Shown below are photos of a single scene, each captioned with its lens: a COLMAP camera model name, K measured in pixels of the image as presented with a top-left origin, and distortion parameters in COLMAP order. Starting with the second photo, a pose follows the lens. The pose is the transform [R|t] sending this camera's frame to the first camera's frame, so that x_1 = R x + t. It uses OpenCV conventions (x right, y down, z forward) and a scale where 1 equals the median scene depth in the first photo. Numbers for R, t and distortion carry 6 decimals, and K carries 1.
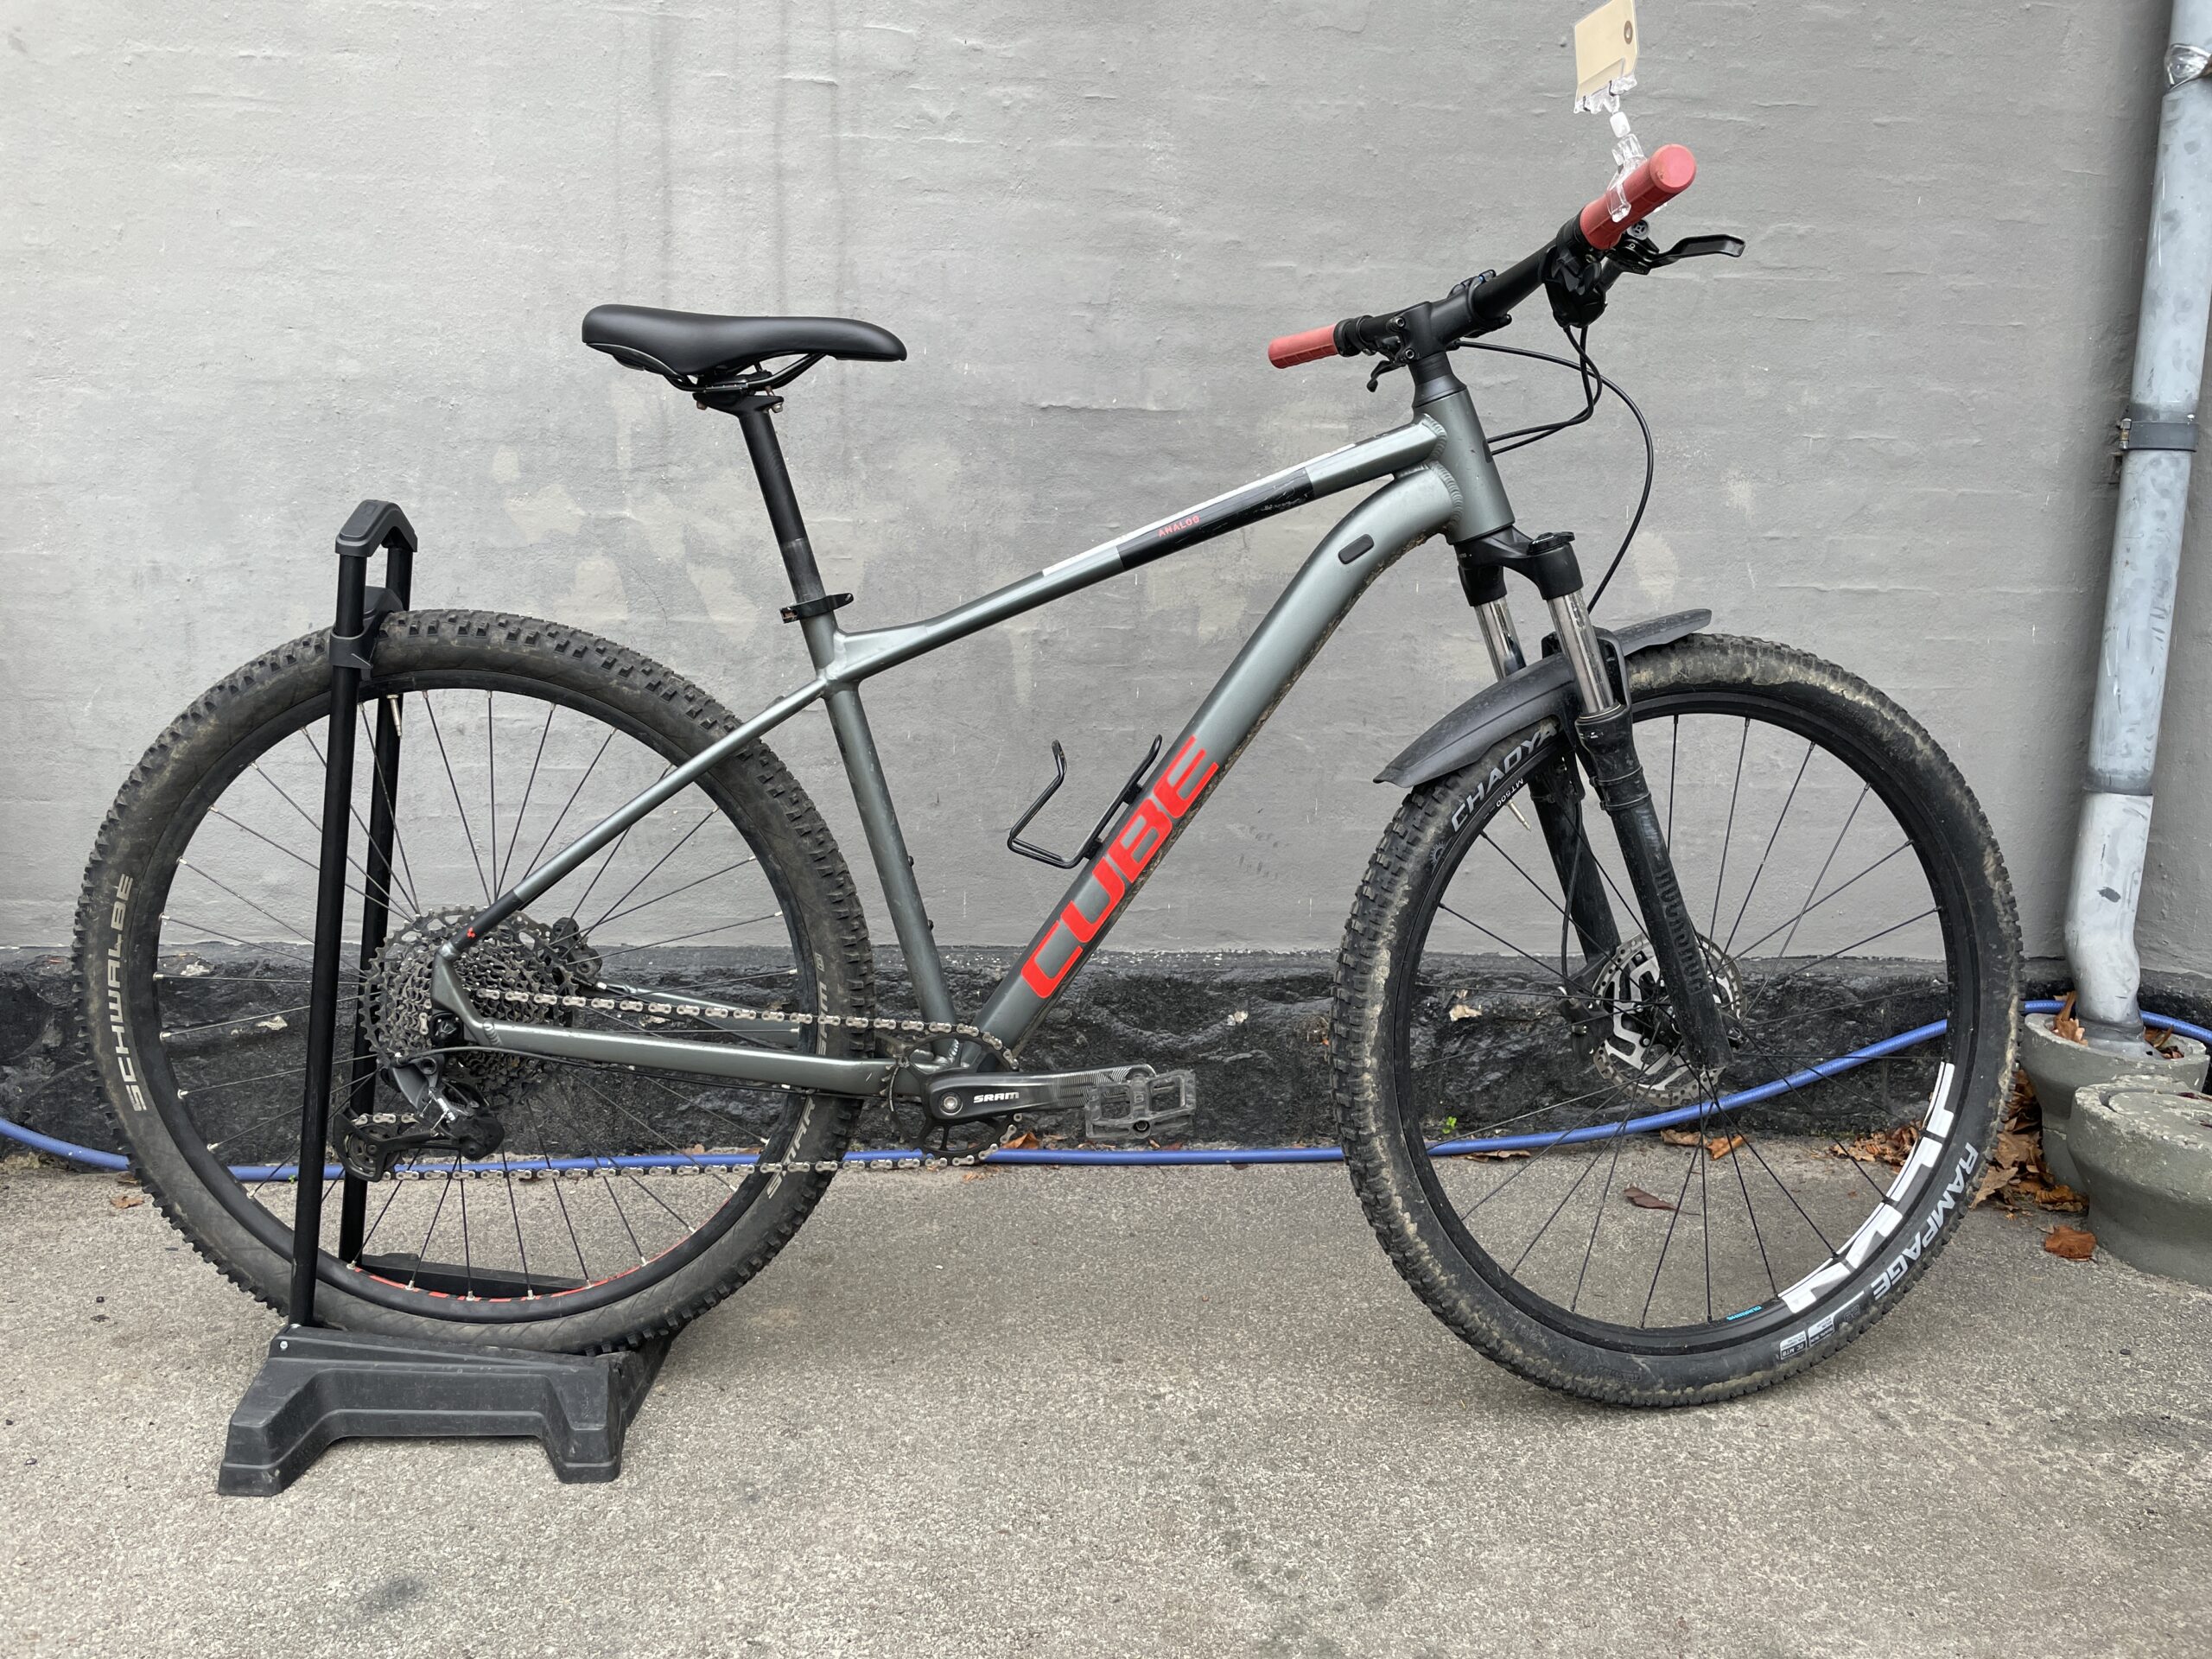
lens RADIAL K [[1635.1, 0, 1111.2], [0, 1635.1, 822.5], [0, 0, 1]] dist [0.074911, -0.103097]
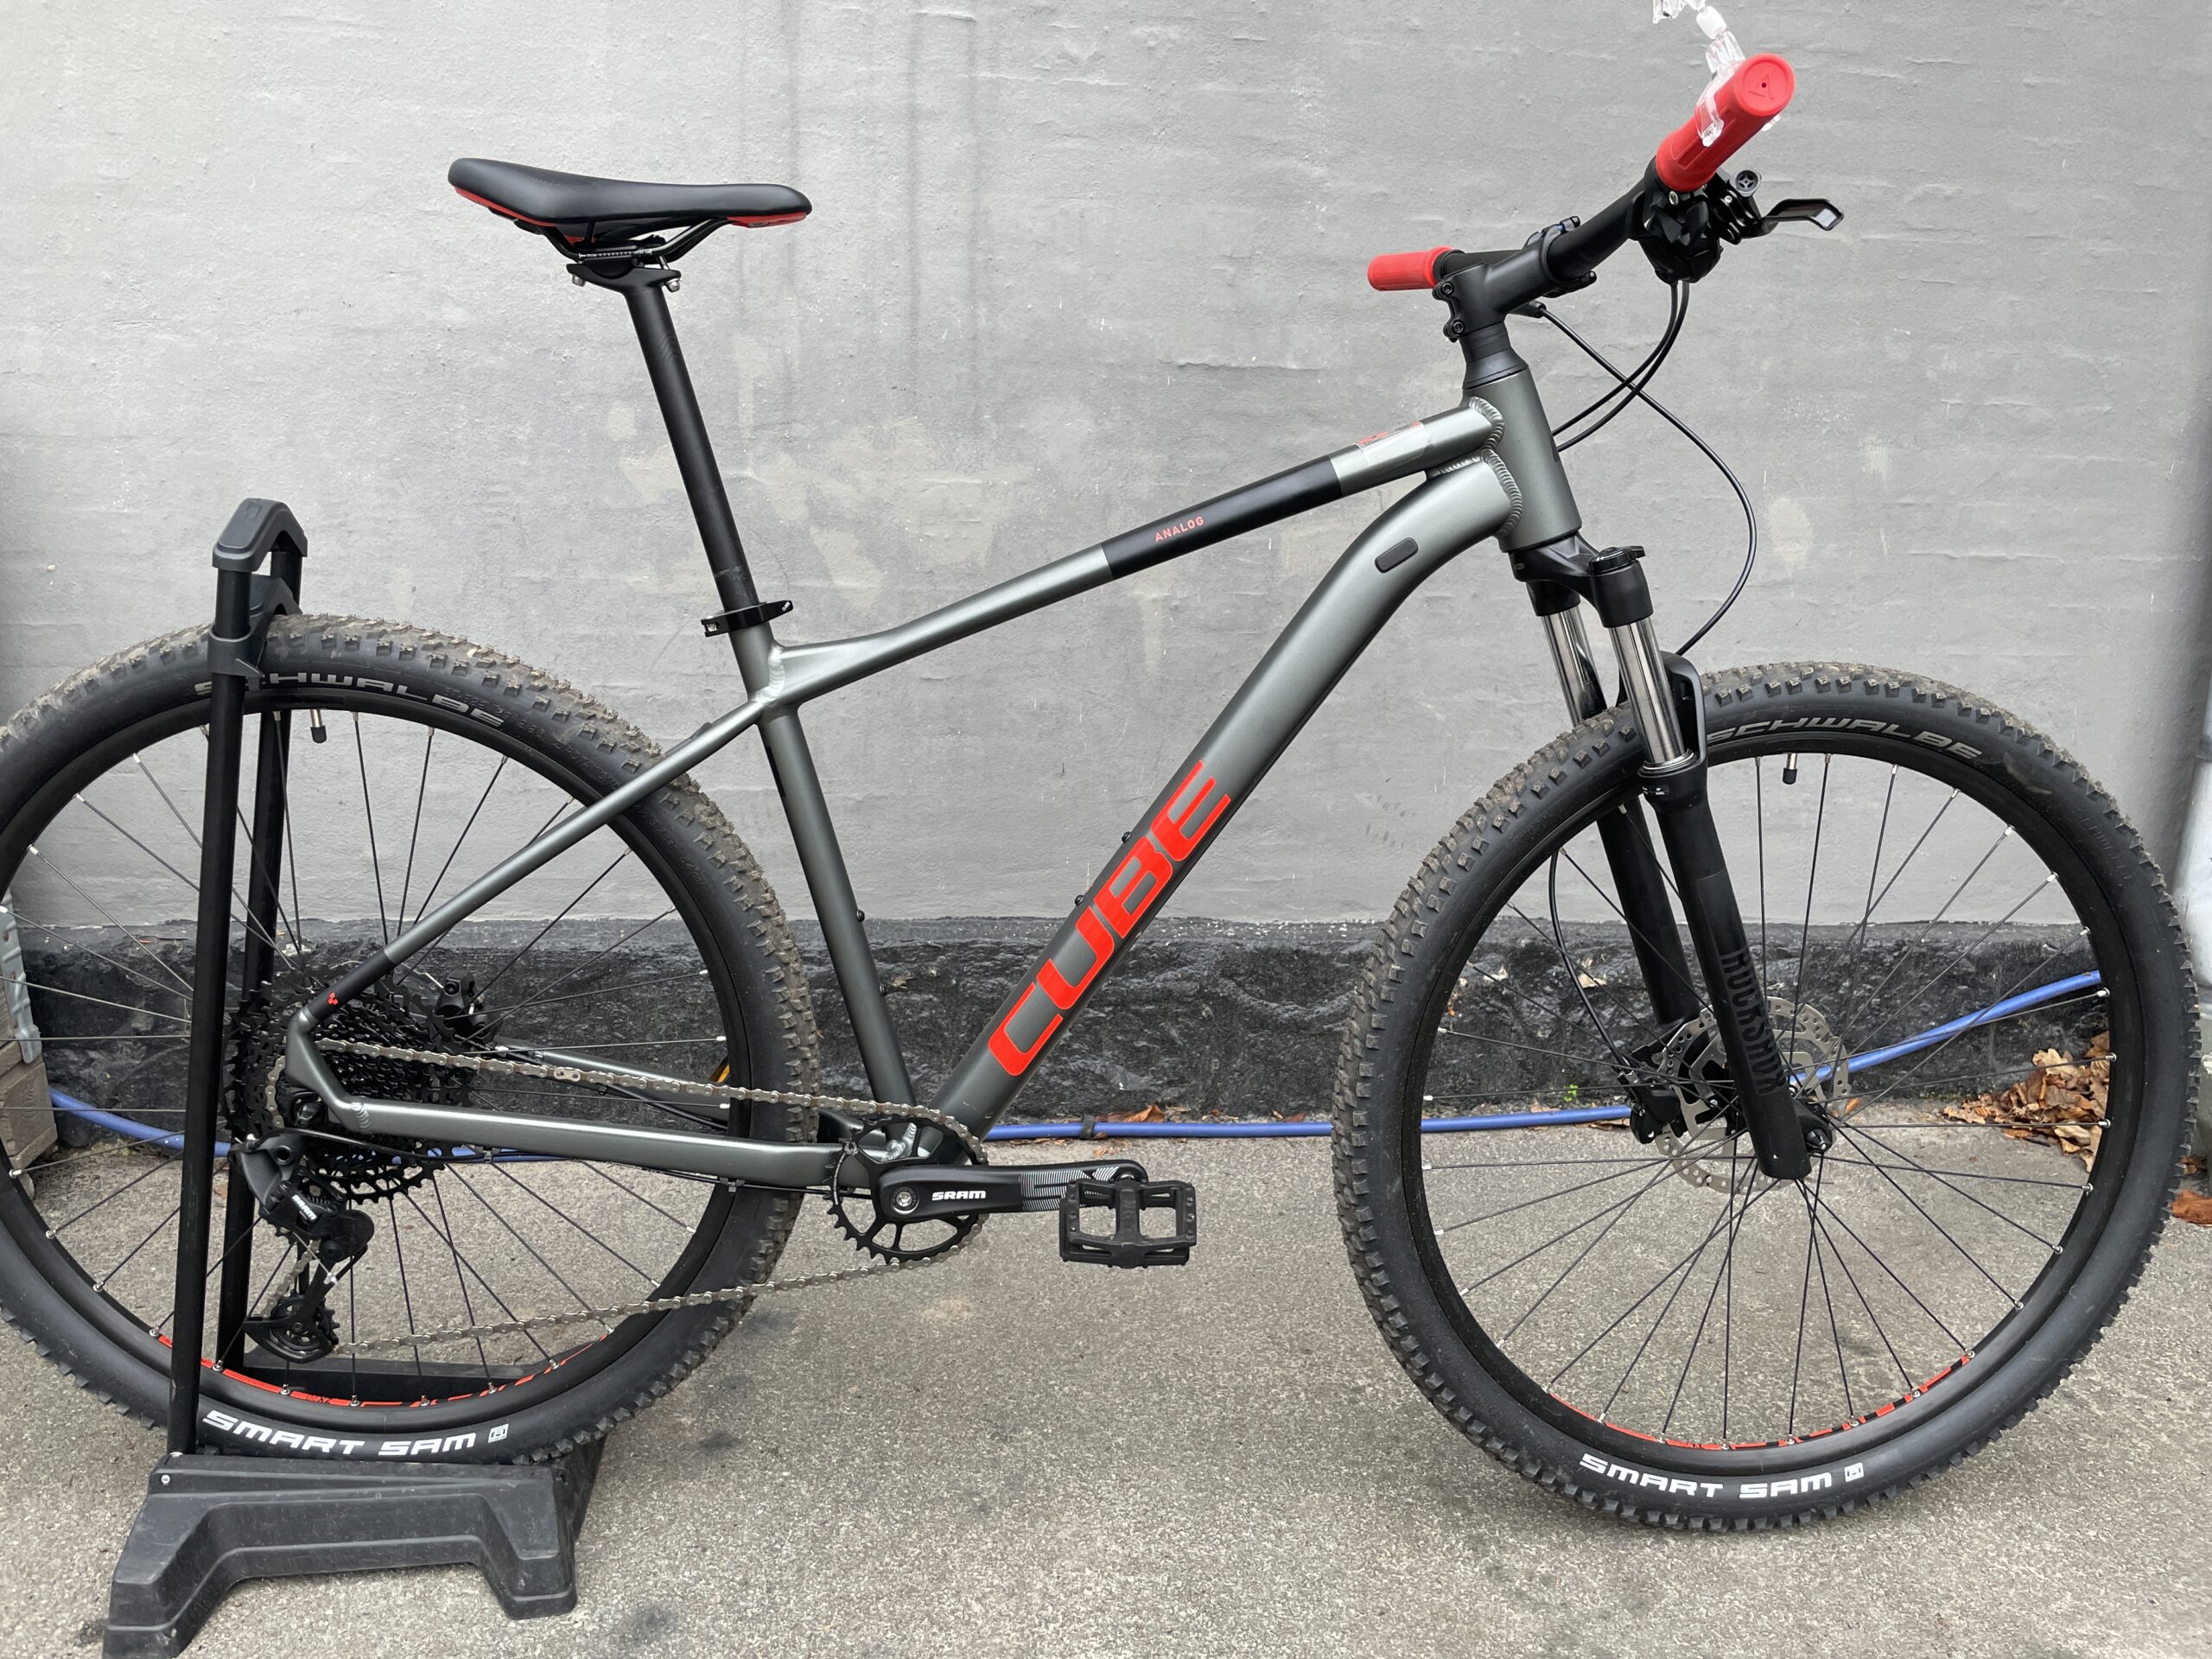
lens RADIAL K [[1635.3, 0, 1106.7], [0, 1635.3, 815.2], [0, 0, 1]] dist [0.074481, -0.102353]
pose [[0.998698, -0.002409, 0.050951, -0.139085], [-0.000178, 0.998714, 0.050701, -0.038863], [-0.051007, -0.050644, 0.997413, 0.026311]]
